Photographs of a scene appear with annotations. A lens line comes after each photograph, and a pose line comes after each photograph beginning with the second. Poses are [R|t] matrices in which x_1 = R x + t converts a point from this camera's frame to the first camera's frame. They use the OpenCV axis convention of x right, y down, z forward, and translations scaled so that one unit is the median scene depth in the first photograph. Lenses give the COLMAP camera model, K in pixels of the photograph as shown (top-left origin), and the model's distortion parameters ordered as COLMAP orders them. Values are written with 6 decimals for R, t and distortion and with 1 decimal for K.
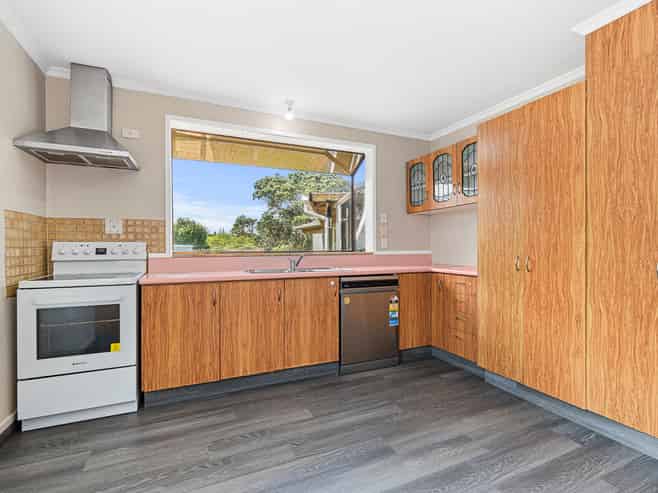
lens RADIAL K [[323.7, 0, 329.0], [0, 323.7, 246.5], [0, 0, 1]] dist [-0.002334, -0.000562]
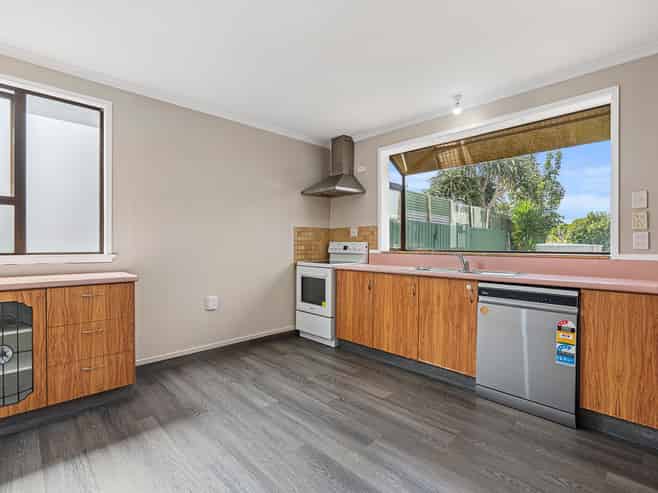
lens RADIAL K [[323.7, 0, 329.0], [0, 323.7, 246.5], [0, 0, 1]] dist [-0.002334, -0.000562]
pose [[0.338550, 0.008167, -0.940913, 0.799297], [-0.005911, 0.999961, 0.006553, -0.002072], [0.940930, 0.003343, 0.338585, 0.381232]]
